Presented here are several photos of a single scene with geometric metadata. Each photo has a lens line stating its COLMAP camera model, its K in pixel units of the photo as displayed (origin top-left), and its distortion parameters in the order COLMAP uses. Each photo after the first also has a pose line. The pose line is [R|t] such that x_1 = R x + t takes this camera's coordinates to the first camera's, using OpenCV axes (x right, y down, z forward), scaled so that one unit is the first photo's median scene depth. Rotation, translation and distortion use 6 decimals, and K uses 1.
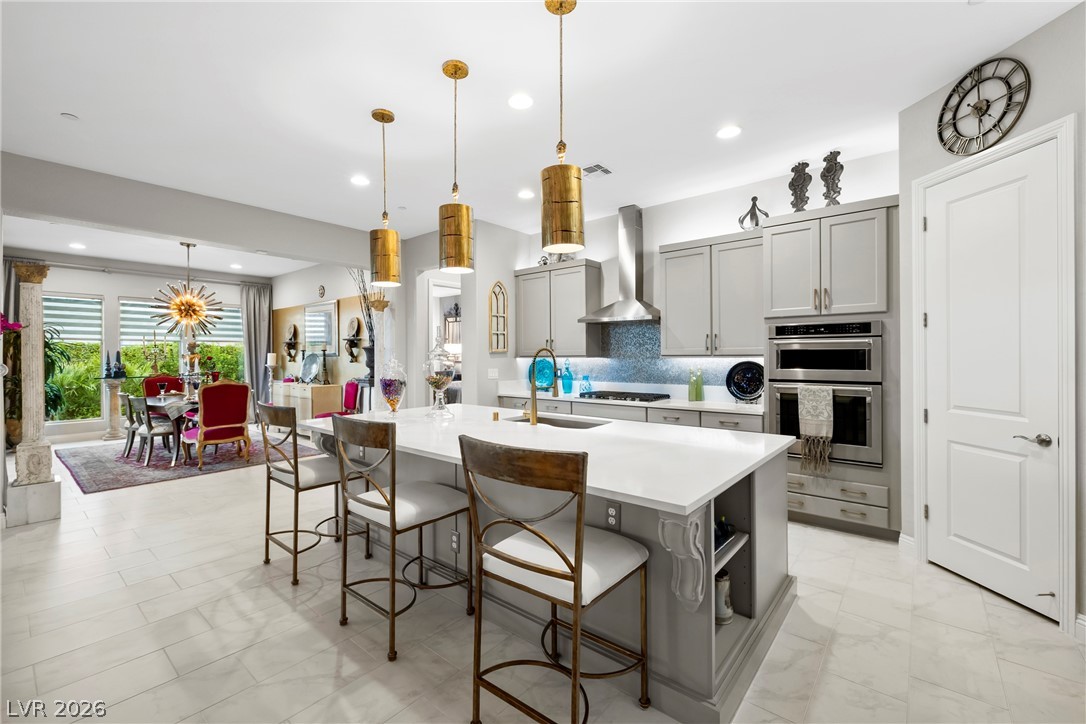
lens RADIAL K [[460.5, 0, 538.9], [0, 460.5, 357.0], [0, 0, 1]] dist [0.002607, 0.000089]
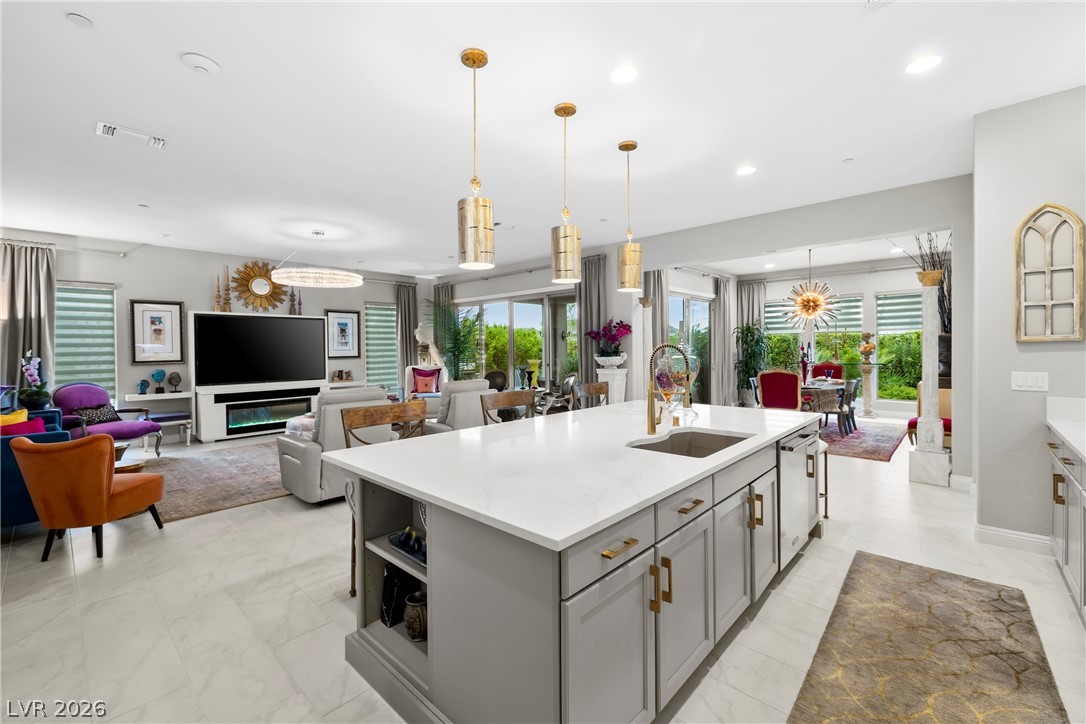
lens RADIAL K [[460.5, 0, 540.7], [0, 460.5, 351.5], [0, 0, 1]] dist [0.002607, 0.000089]
pose [[-0.047021, 0.011339, -0.998830, 0.727321], [0.008333, 0.999905, 0.010959, -0.013996], [0.998859, -0.007808, -0.047111, 0.711988]]
